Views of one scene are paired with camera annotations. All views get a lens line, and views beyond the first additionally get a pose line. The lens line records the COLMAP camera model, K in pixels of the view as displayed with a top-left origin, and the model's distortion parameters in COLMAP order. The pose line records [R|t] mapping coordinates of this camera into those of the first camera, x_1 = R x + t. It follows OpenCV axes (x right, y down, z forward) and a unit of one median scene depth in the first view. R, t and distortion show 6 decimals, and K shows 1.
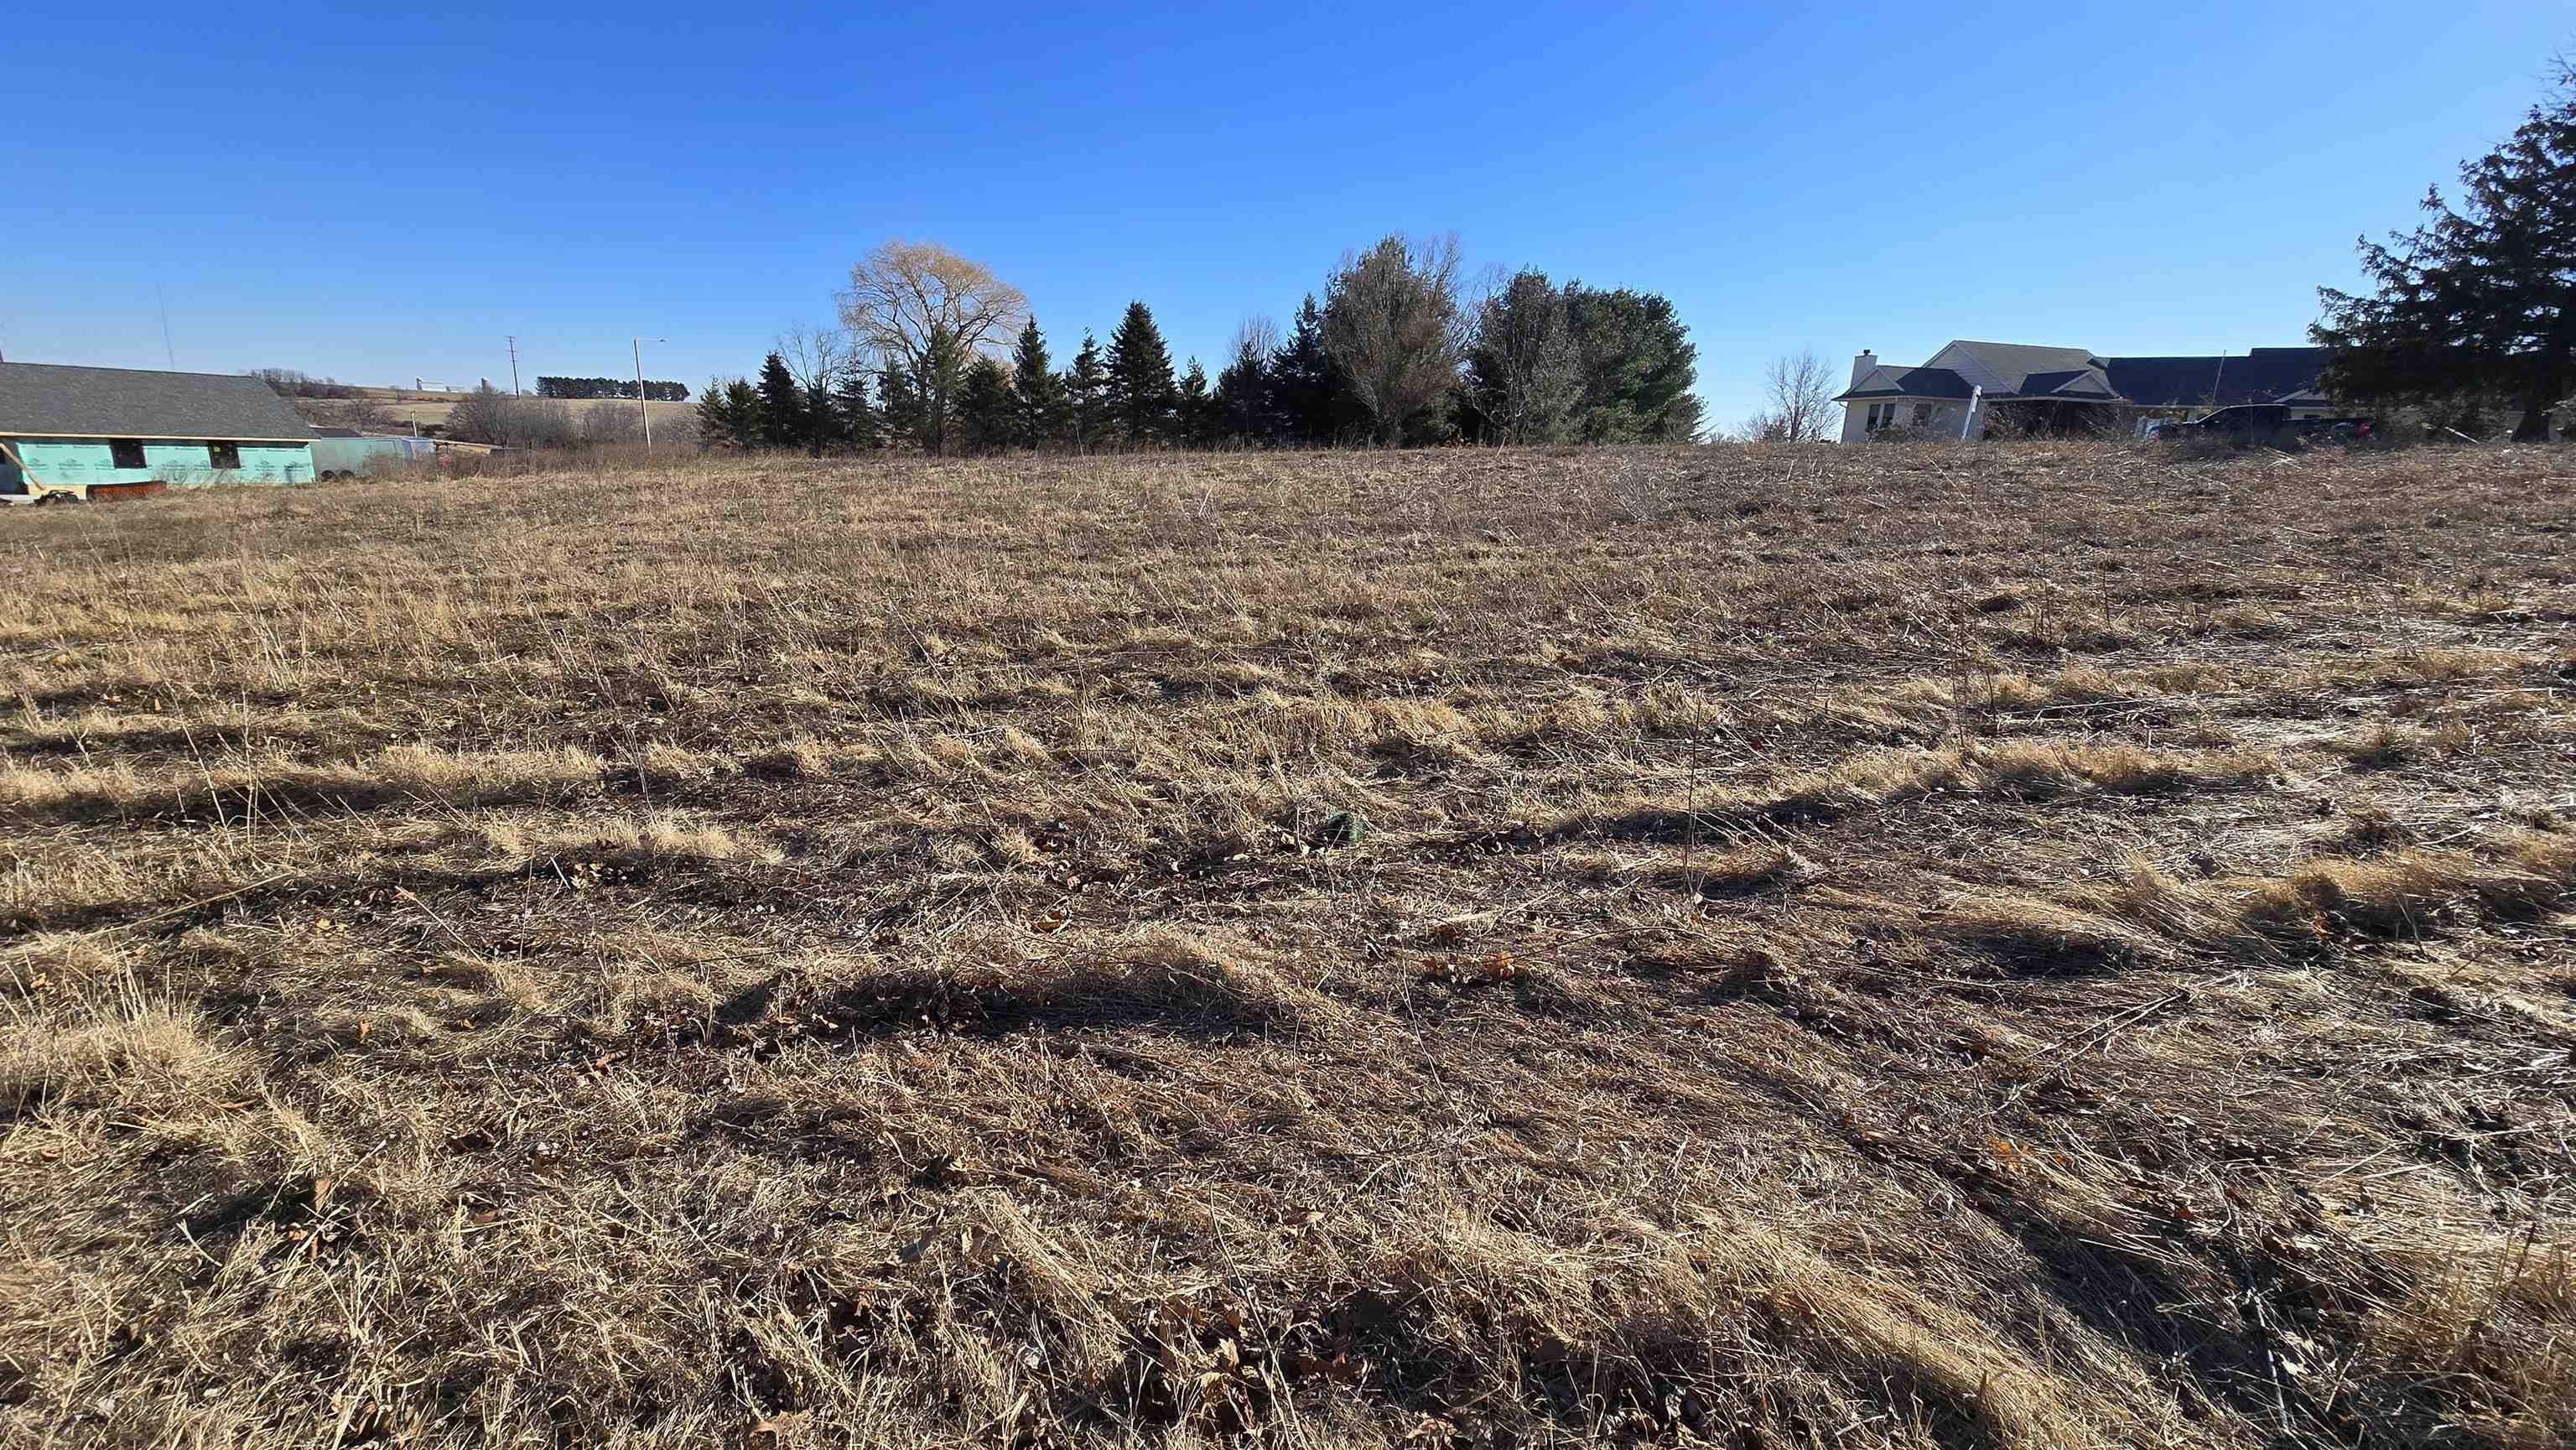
lens RADIAL K [[1052.4, 0, 1294.3], [0, 1052.4, 717.5], [0, 0, 1]] dist [0.001019, 0.000043]
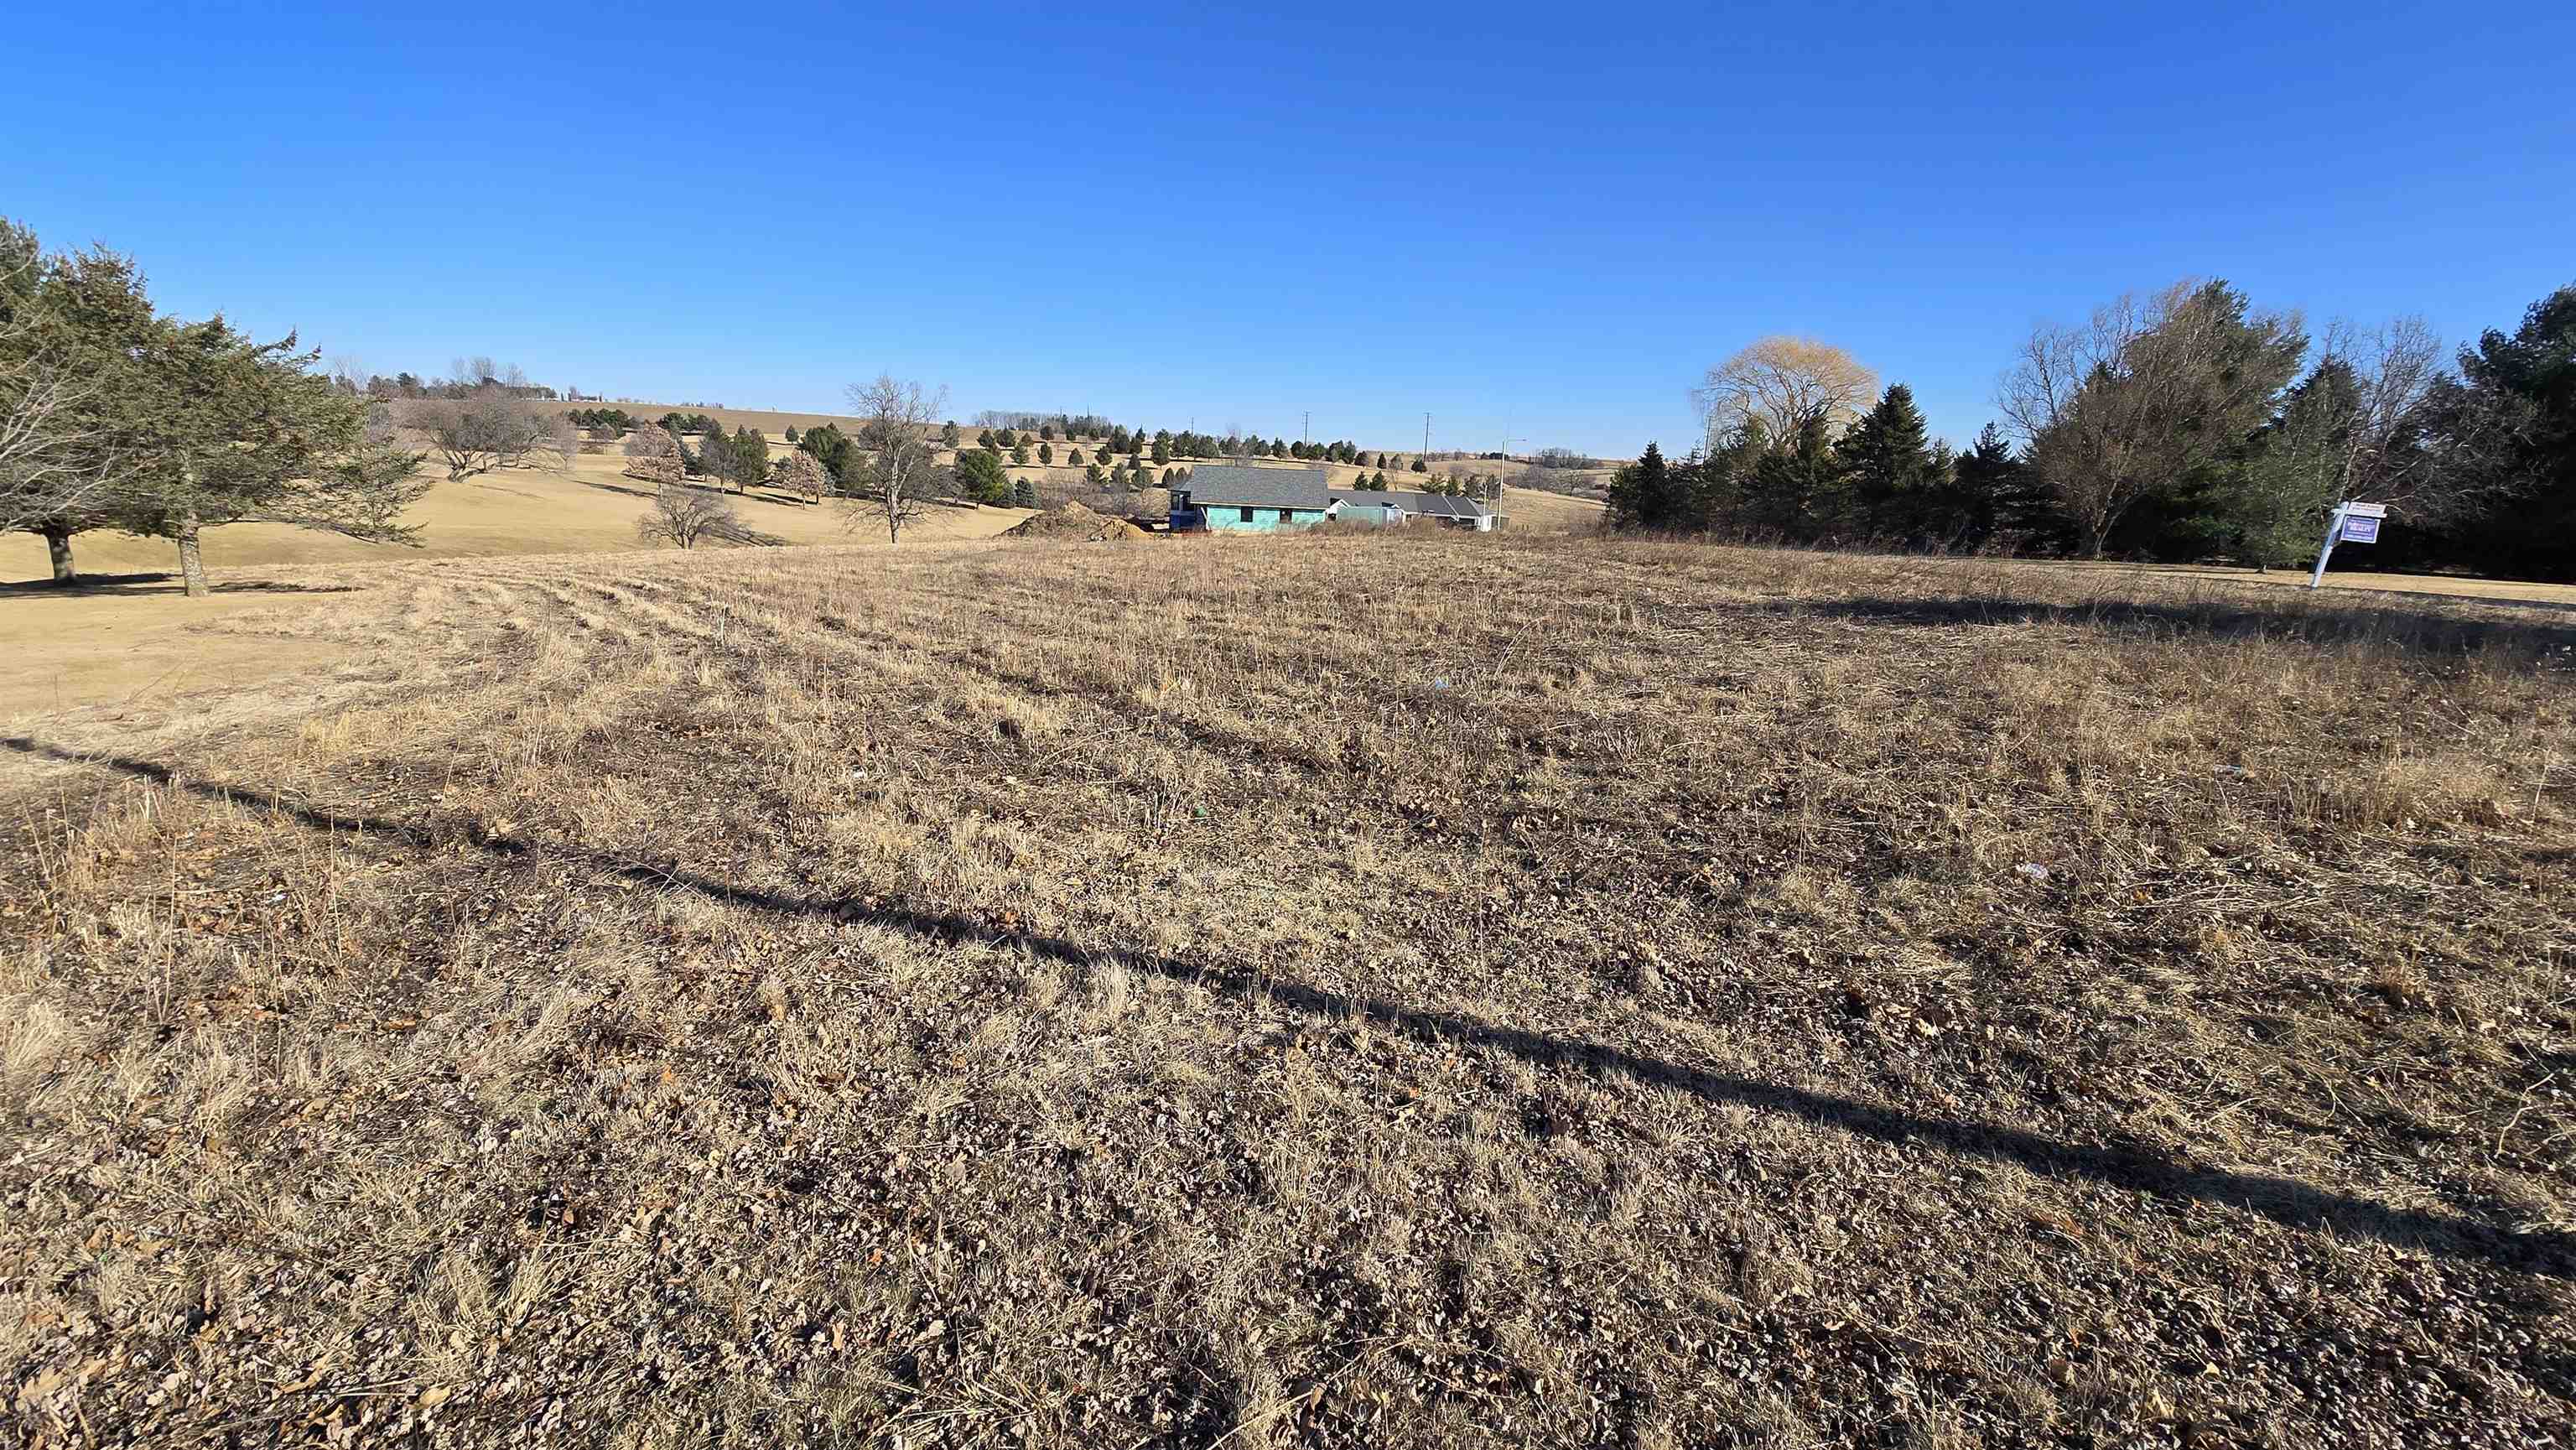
lens RADIAL K [[1052.4, 0, 1288.0], [0, 1052.4, 732.6], [0, 0, 1]] dist [0.001019, 0.000043]
pose [[0.541072, 0.197164, -0.817537, 5.616004], [-0.233379, 0.969149, 0.079271, -0.484673], [0.807945, 0.147905, 0.570394, 0.758247]]
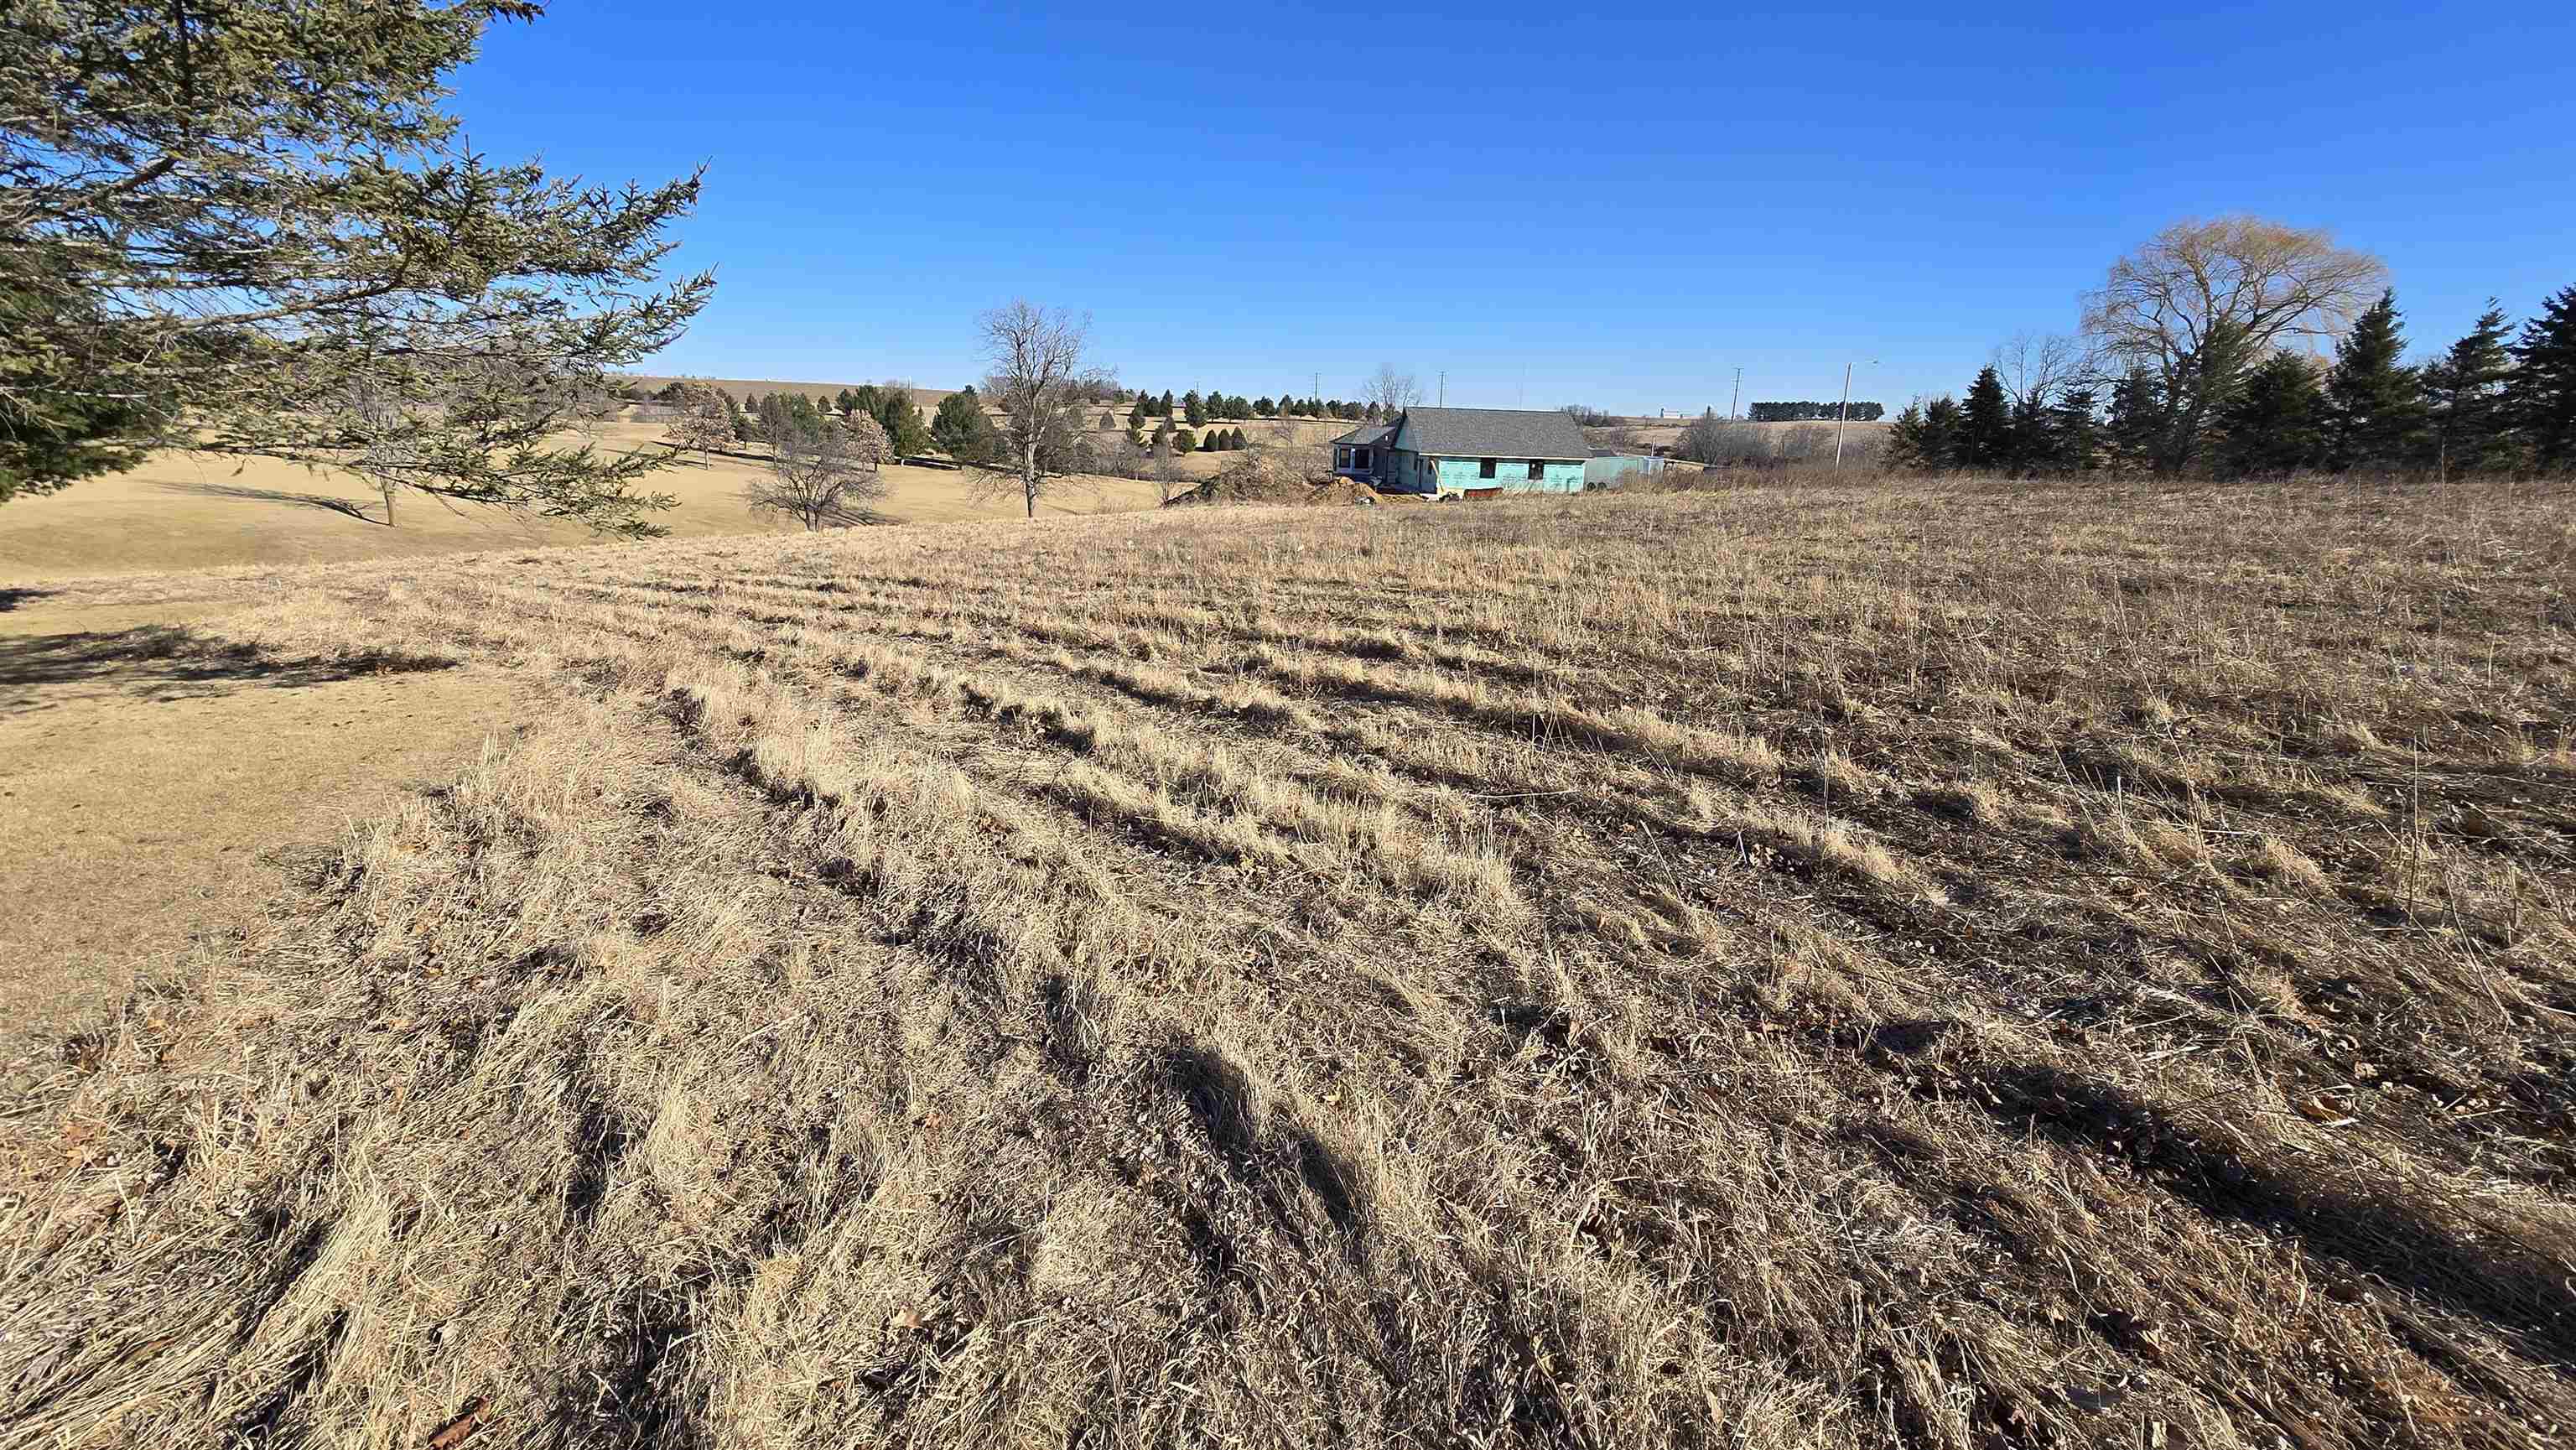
lens RADIAL K [[1052.4, 0, 1287.7], [0, 1052.4, 725.2], [0, 0, 1]] dist [0.001019, 0.000043]
pose [[0.541190, 0.208000, -0.814769, -0.058467], [-0.216088, 0.970787, 0.104298, 0.006914], [0.812662, 0.119617, 0.570327, -0.050748]]
